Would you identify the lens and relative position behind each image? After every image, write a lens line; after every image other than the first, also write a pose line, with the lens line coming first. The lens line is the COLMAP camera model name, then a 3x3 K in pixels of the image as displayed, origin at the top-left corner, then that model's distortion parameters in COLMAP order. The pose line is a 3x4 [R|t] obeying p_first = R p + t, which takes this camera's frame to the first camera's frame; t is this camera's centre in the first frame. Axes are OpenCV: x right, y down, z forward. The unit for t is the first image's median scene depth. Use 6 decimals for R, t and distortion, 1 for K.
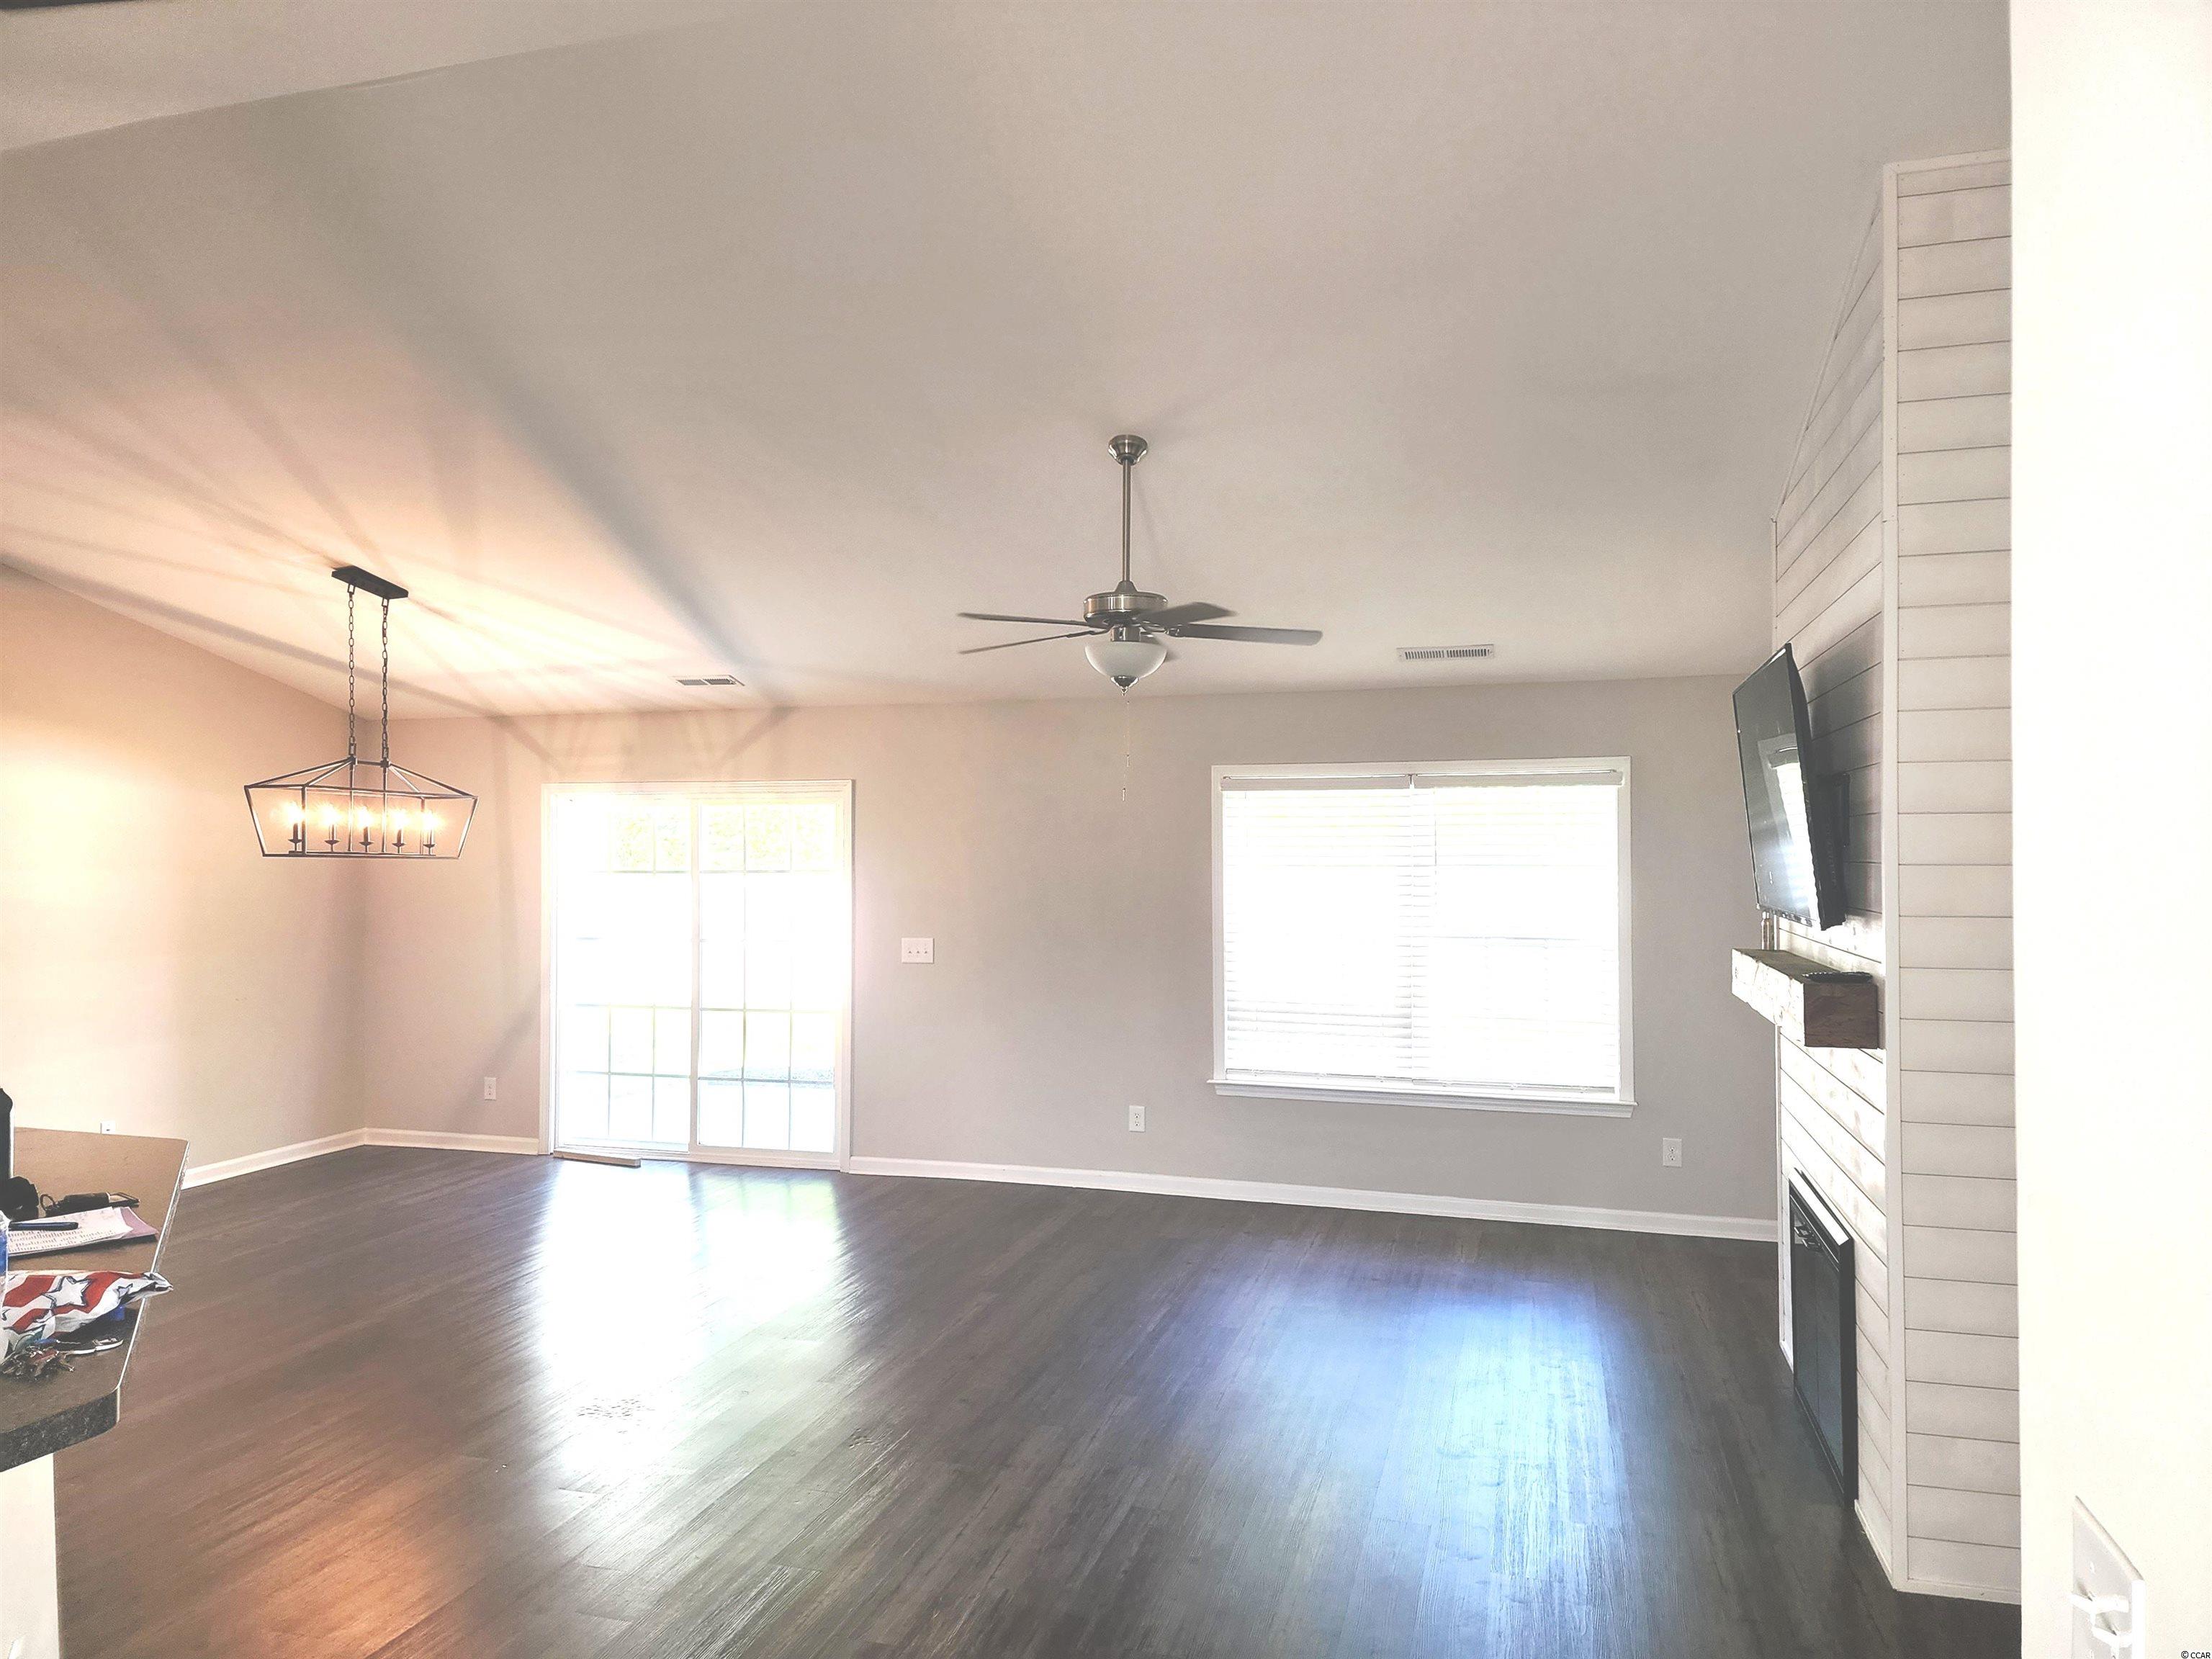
lens RADIAL K [[1457.2, 0, 1098.5], [0, 1457.2, 834.3], [0, 0, 1]] dist [0.031250, 0.000581]
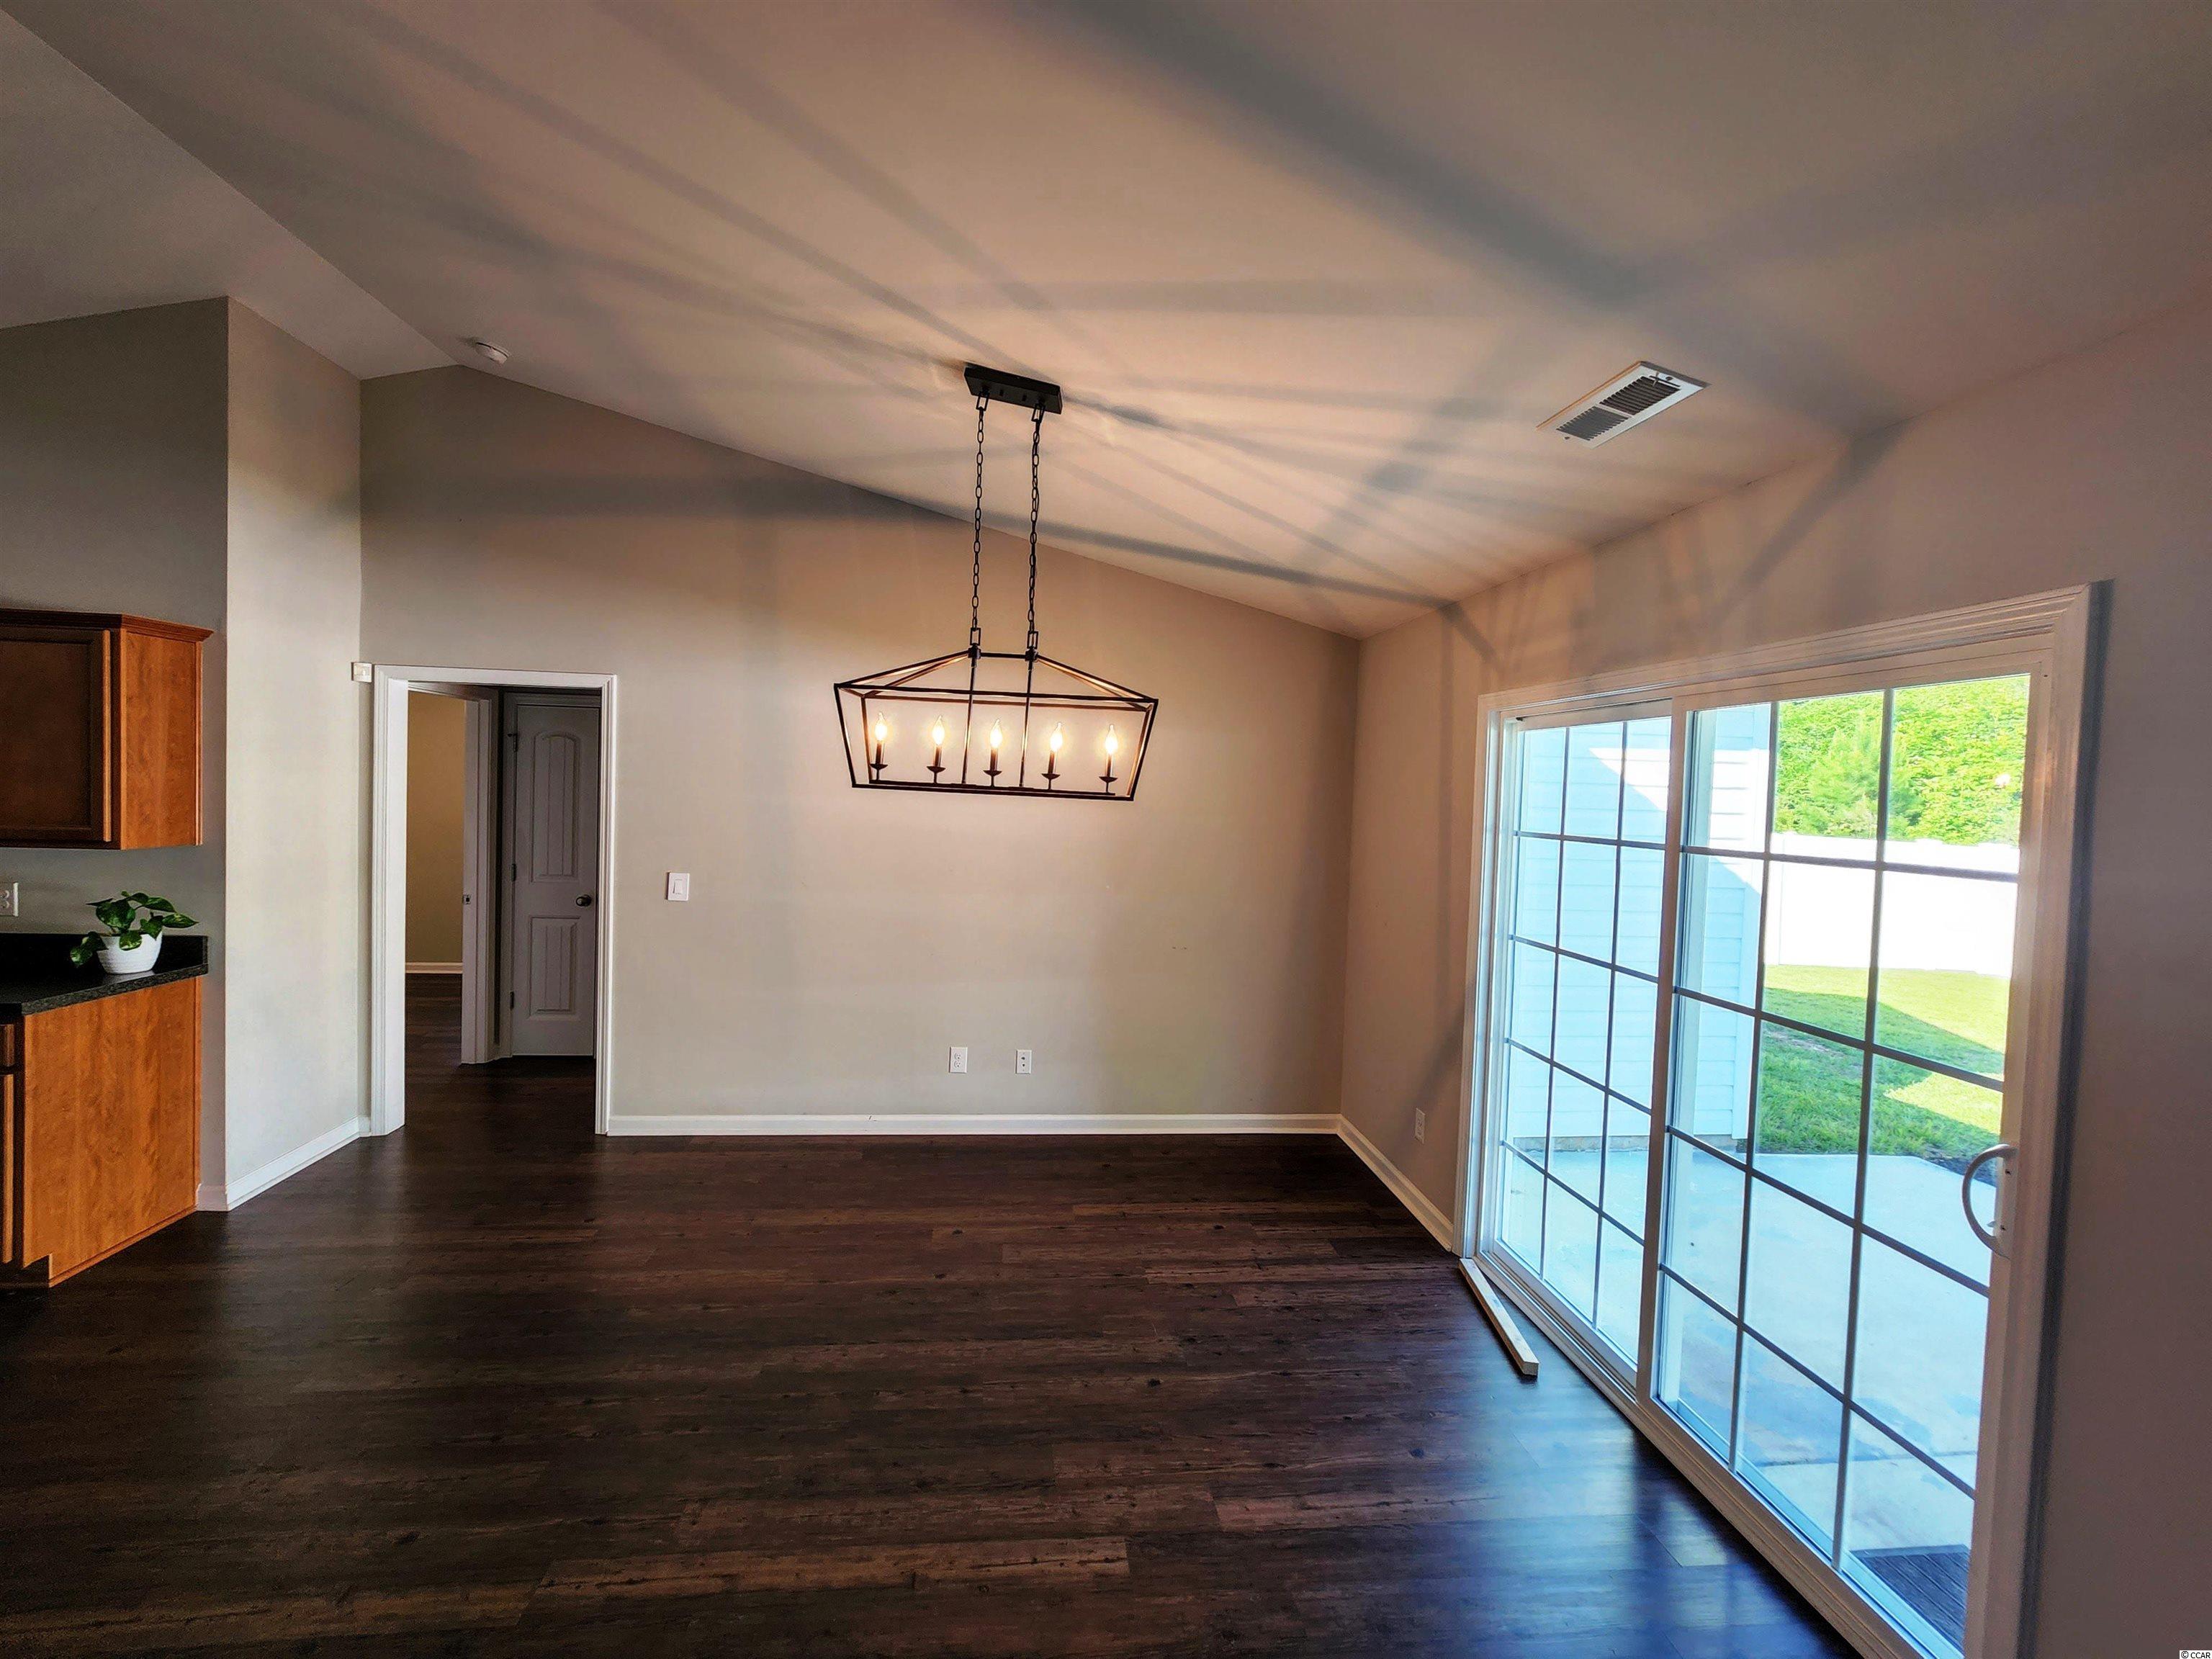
lens RADIAL K [[915.3, 0, 1096.6], [0, 915.3, 817.2], [0, 0, 1]] dist [-0.002309, -0.000200]
pose [[0.373125, 0.040558, -0.926894, -0.079829], [-0.017982, 0.999173, 0.036482, 0.010458], [0.927607, 0.003055, 0.373545, 0.867444]]
